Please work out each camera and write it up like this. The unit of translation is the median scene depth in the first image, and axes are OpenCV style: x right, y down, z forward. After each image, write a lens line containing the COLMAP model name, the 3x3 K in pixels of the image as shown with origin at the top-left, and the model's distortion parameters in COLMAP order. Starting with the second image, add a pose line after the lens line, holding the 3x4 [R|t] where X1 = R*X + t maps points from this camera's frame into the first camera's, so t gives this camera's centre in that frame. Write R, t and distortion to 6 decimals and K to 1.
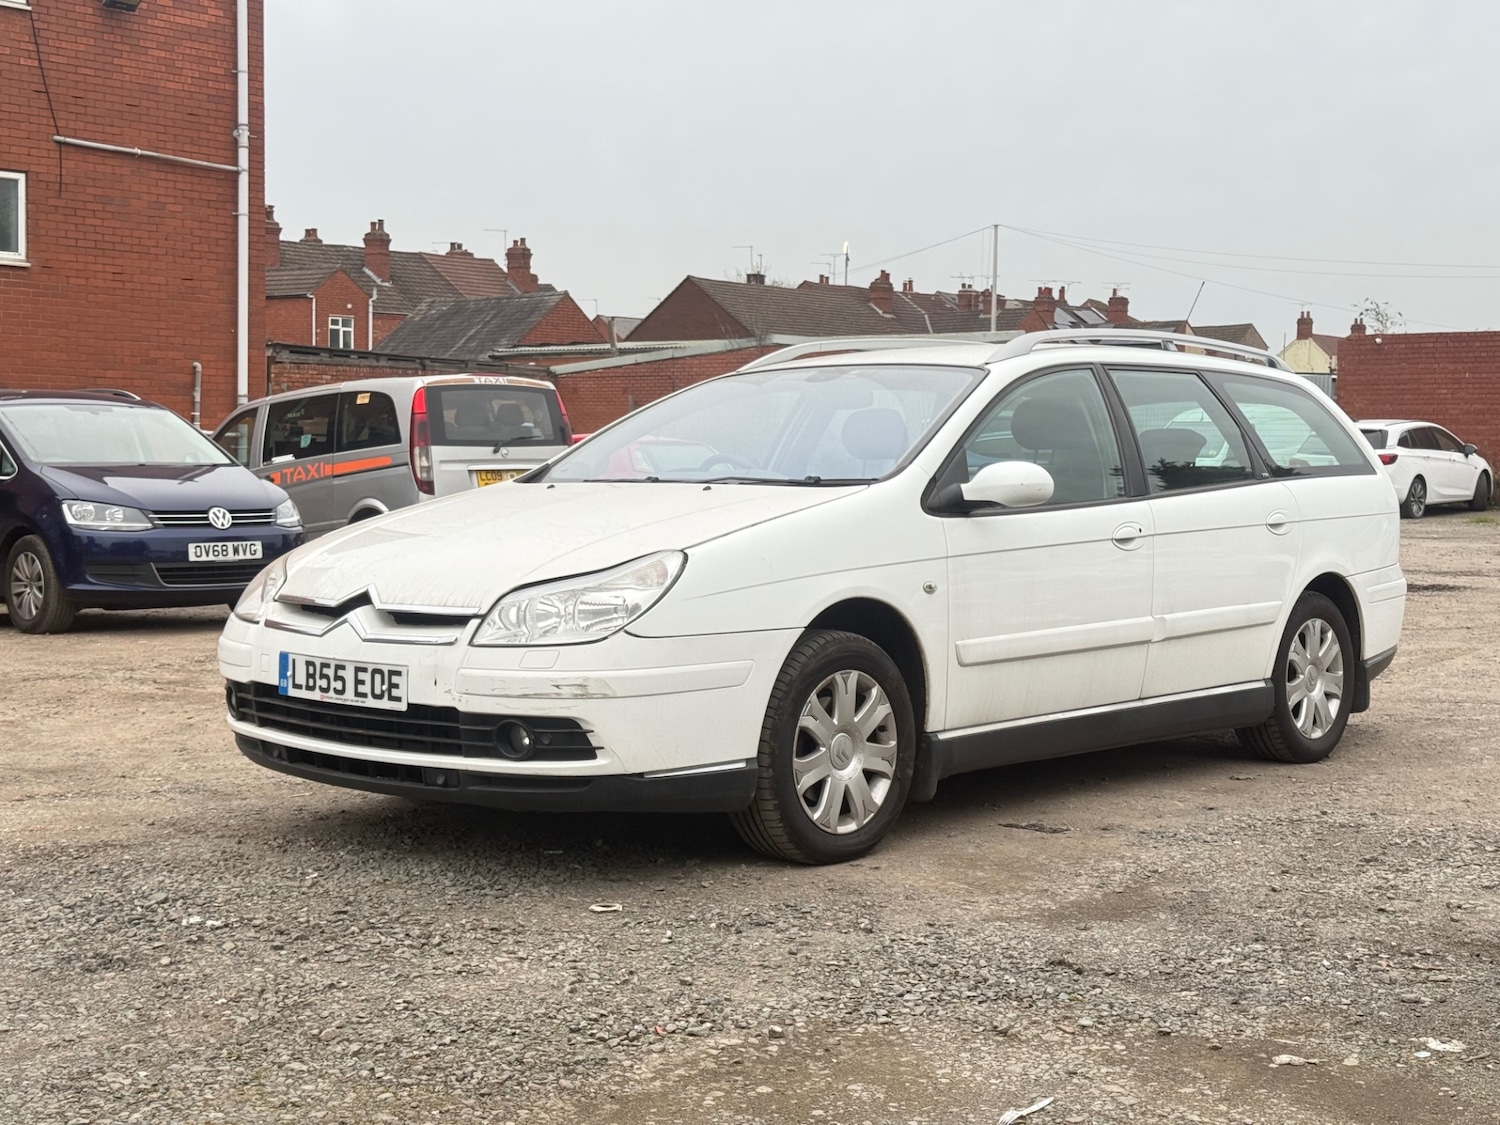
lens RADIAL K [[2101.6, 0, 758.6], [0, 2101.6, 562.0], [0, 0, 1]] dist [0.105496, 0.000000]
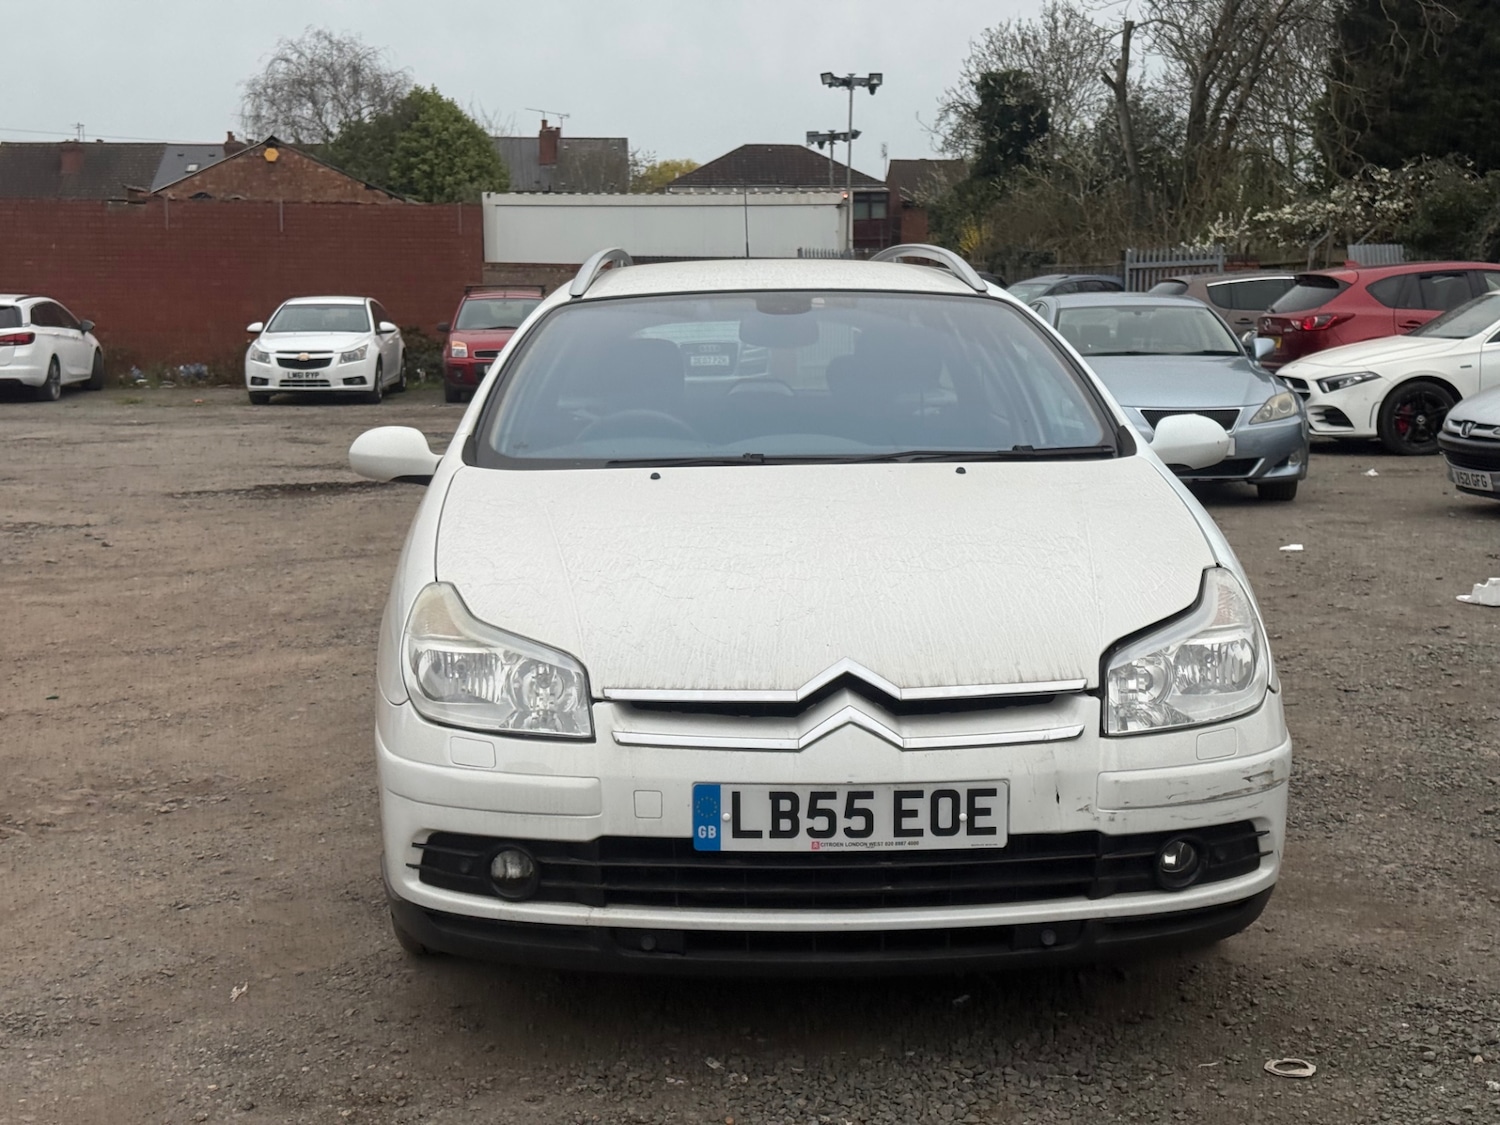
lens RADIAL K [[2101.6, 0, 749.7], [0, 2101.6, 569.6], [0, 0, 1]] dist [0.105496, 0.000000]
pose [[0.725474, -0.093132, 0.681919, -0.651459], [0.046367, 0.995165, 0.086584, -0.075175], [-0.686686, -0.031196, 0.726285, 0.560261]]
